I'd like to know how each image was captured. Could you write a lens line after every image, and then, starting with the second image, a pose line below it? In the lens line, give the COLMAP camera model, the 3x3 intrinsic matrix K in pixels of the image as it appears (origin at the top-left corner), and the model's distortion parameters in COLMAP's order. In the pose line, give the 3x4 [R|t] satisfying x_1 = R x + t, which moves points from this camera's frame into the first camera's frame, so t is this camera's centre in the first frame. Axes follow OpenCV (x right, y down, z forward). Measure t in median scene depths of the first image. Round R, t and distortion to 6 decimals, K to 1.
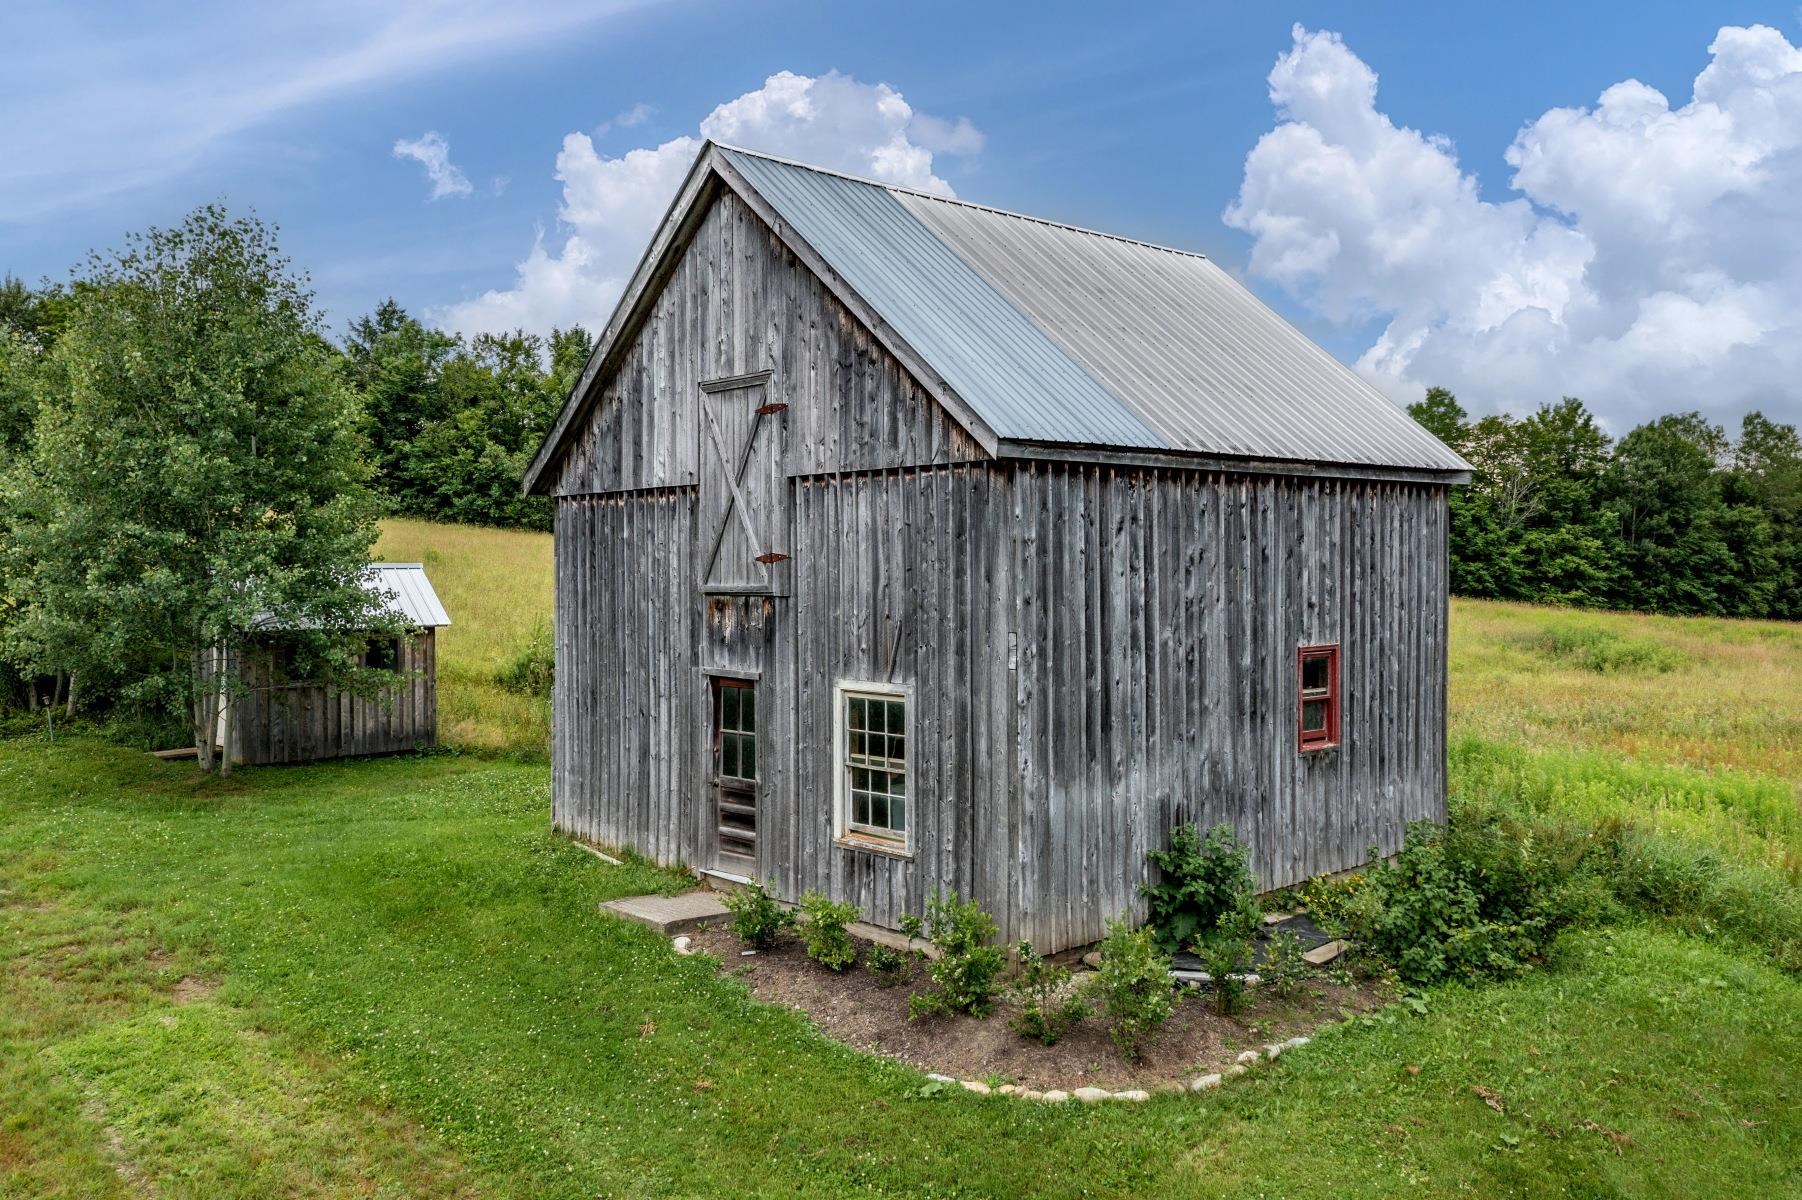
lens RADIAL K [[1433.6, 0, 901.0], [0, 1433.6, 600.0], [0, 0, 1]] dist [0.003345, 0.006525]
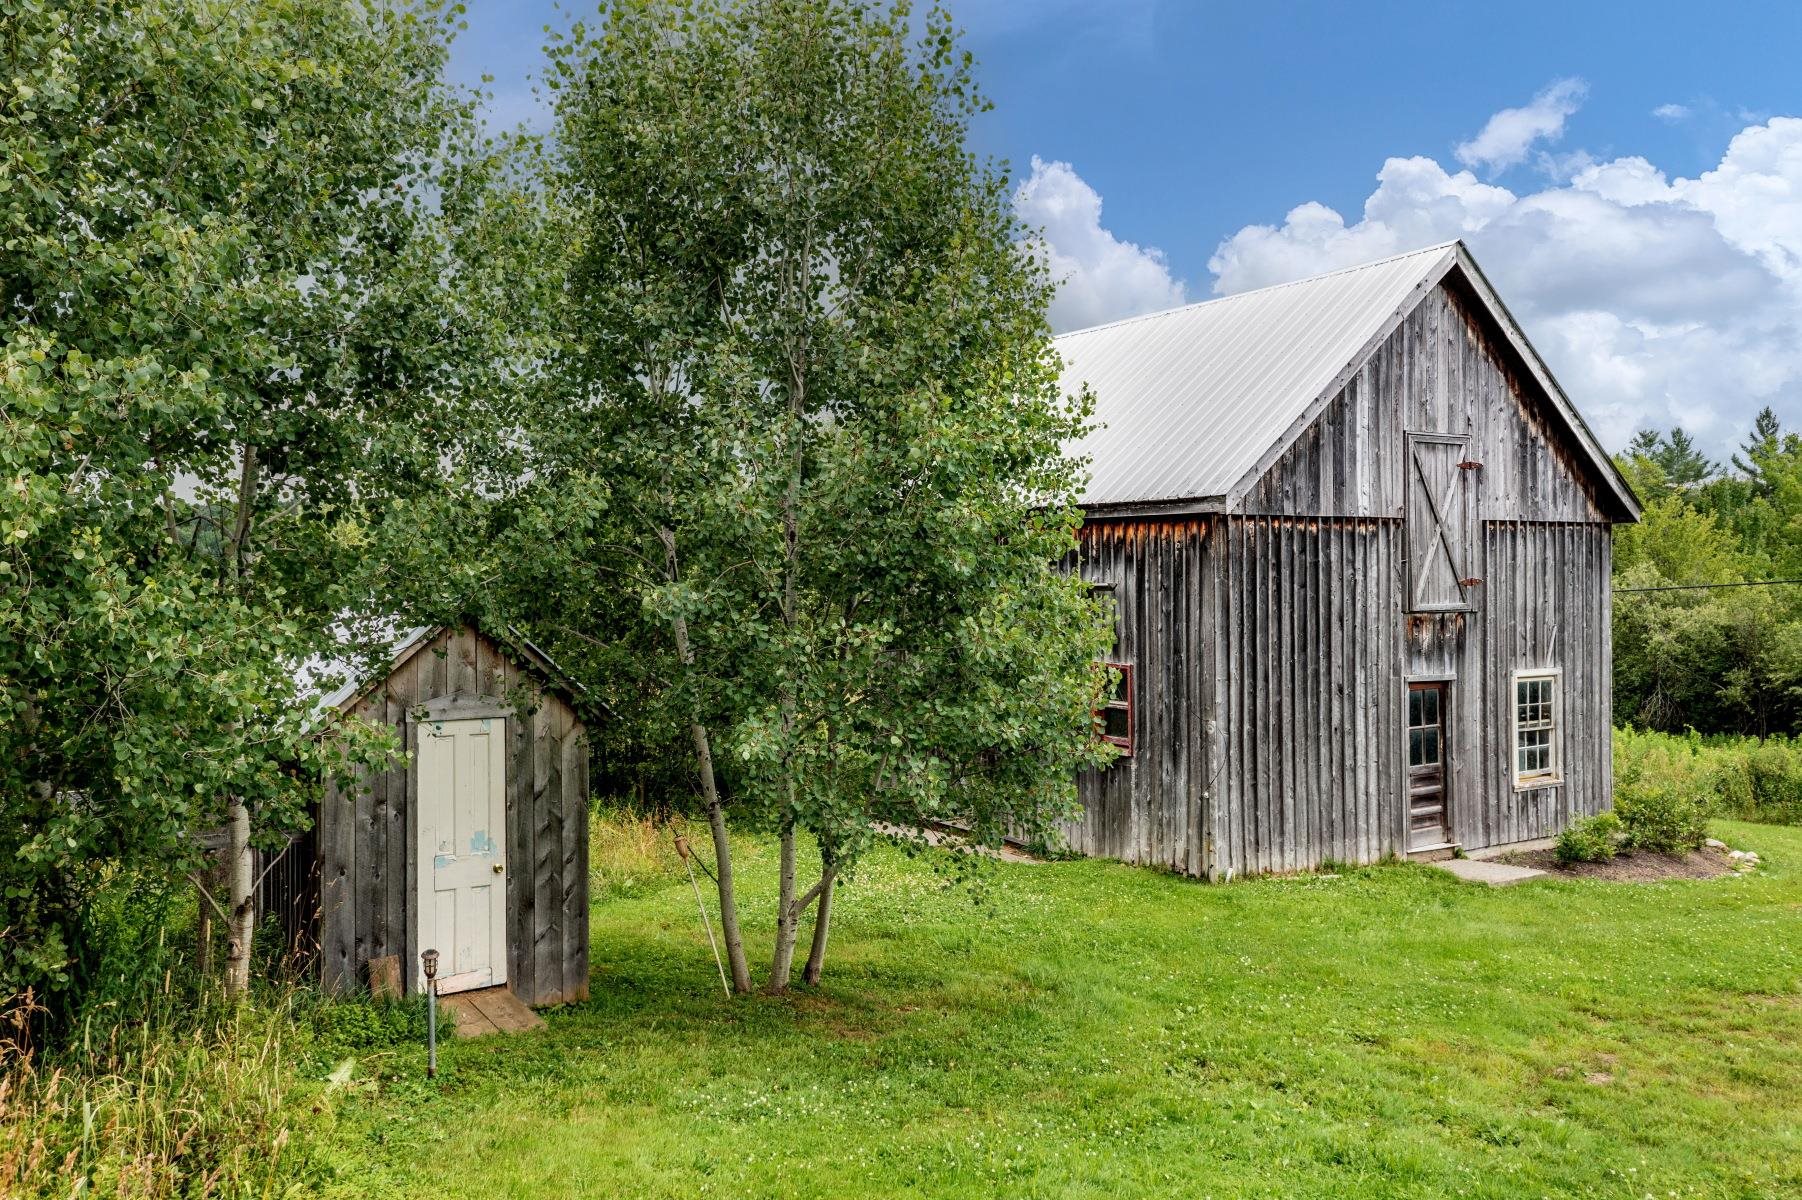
lens RADIAL K [[1433.6, 0, 901.0], [0, 1433.6, 600.0], [0, 0, 1]] dist [0.003345, 0.006525]
pose [[0.186241, 0.006239, 0.982484, -1.416986], [0.038805, 0.999153, -0.013701, -0.015207], [-0.981737, 0.040677, 0.185841, 1.238126]]
